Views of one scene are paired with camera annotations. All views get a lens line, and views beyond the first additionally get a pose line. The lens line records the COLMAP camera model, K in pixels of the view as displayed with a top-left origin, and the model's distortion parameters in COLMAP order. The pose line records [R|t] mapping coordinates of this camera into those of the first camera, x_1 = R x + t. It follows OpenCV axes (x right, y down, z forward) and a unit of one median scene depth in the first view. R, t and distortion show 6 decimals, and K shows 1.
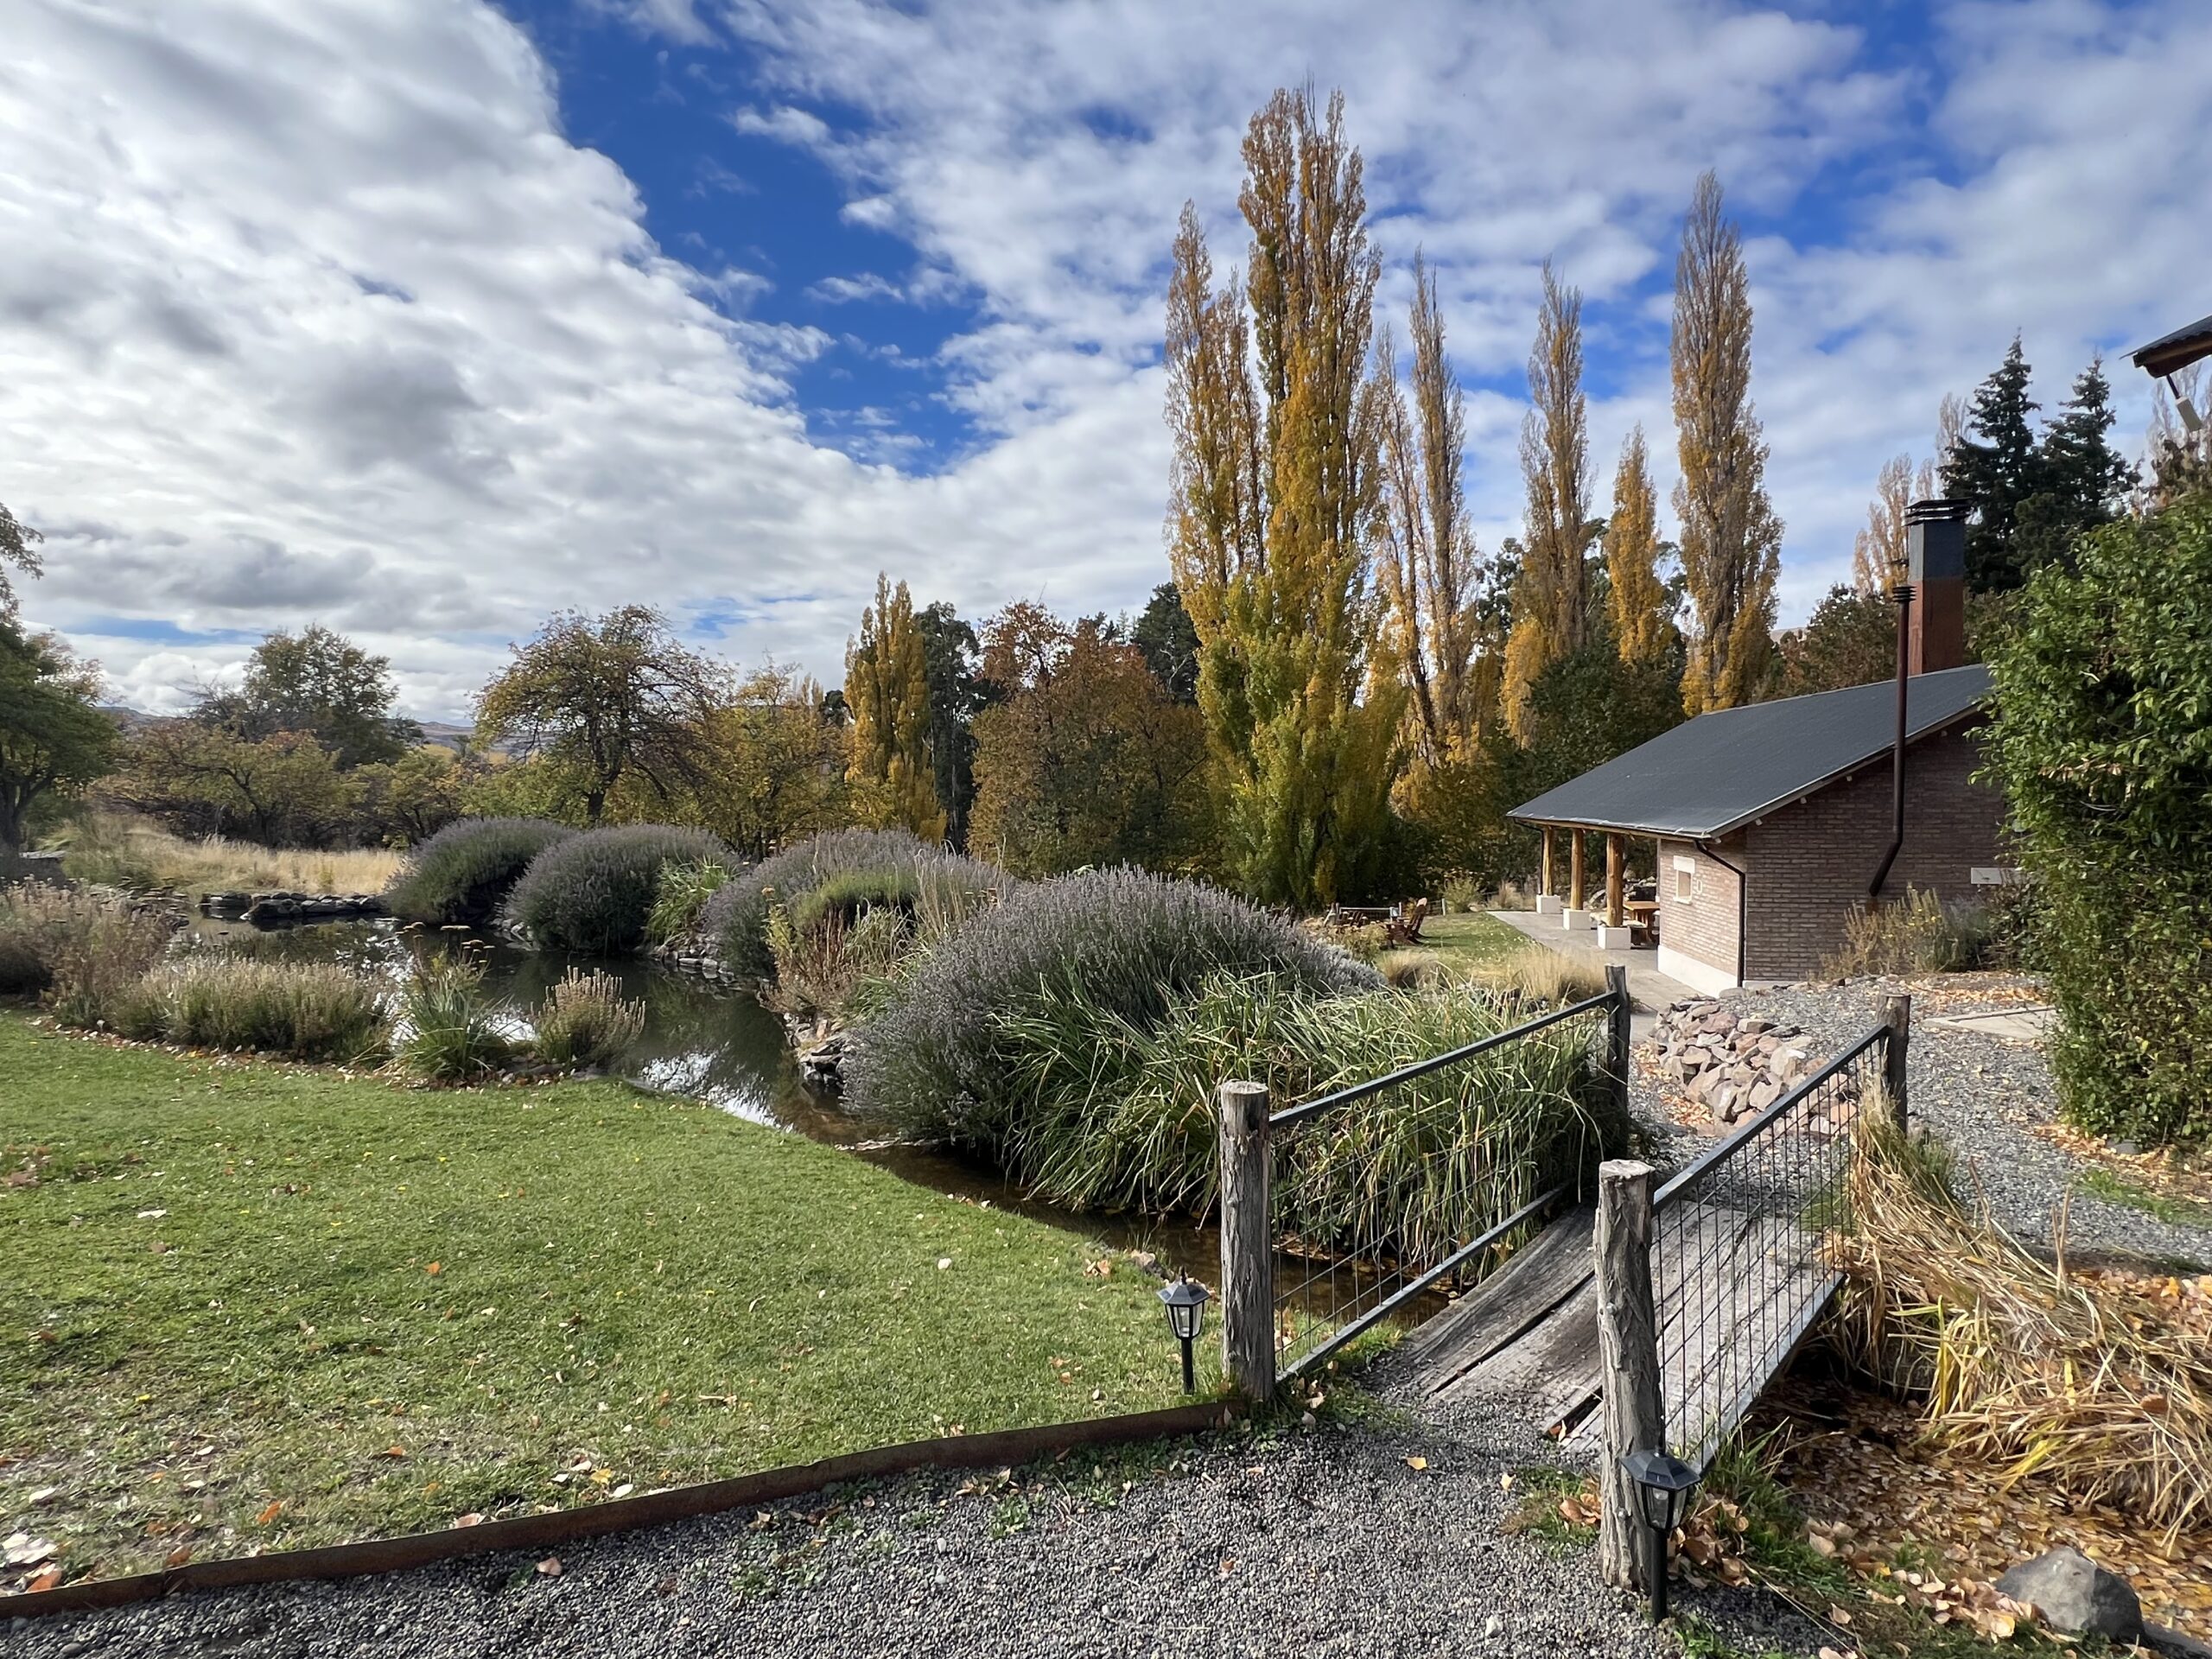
lens RADIAL K [[1158.2, 0, 1109.5], [0, 1158.2, 839.3], [0, 0, 1]] dist [0.001806, -0.000088]
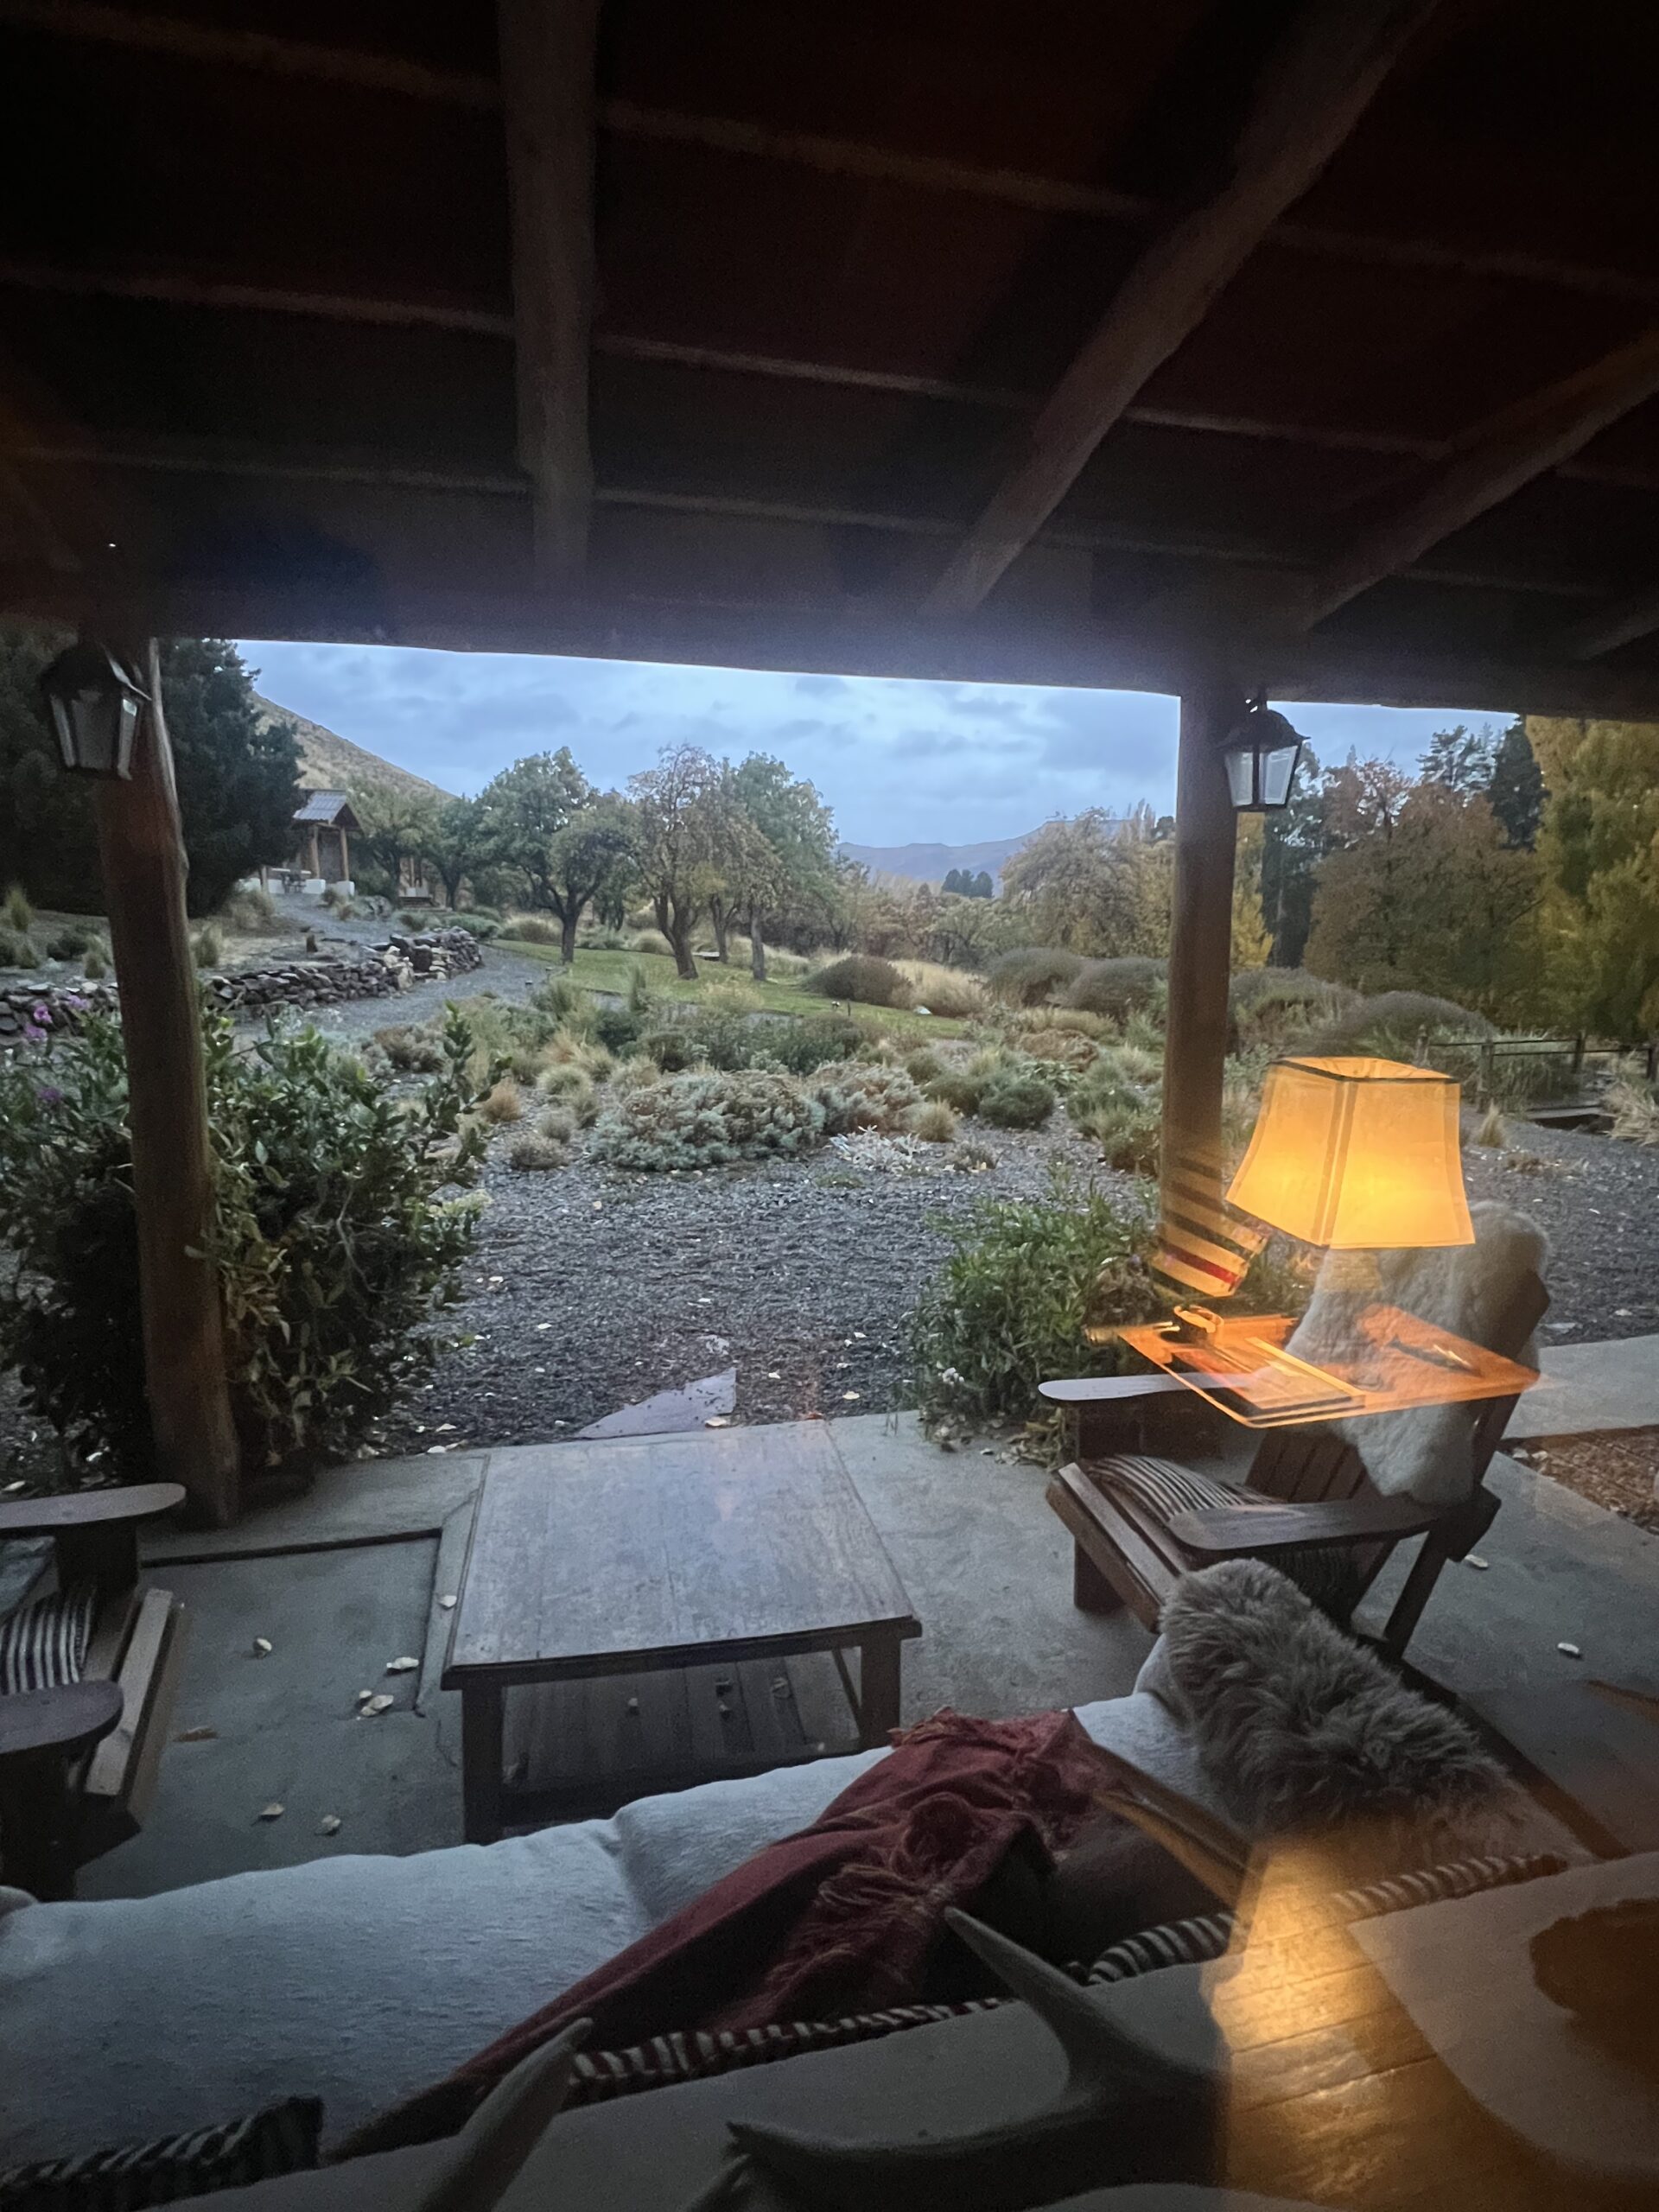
lens RADIAL K [[1158.2, 0, 845.1], [0, 1158.2, 1109.8], [0, 0, 1]] dist [0.001806, -0.000088]
pose [[0.887333, 0.097803, -0.450637, 0.012845], [-0.037228, 0.989253, 0.141395, -0.005338], [0.459623, -0.108688, 0.881438, -0.300288]]
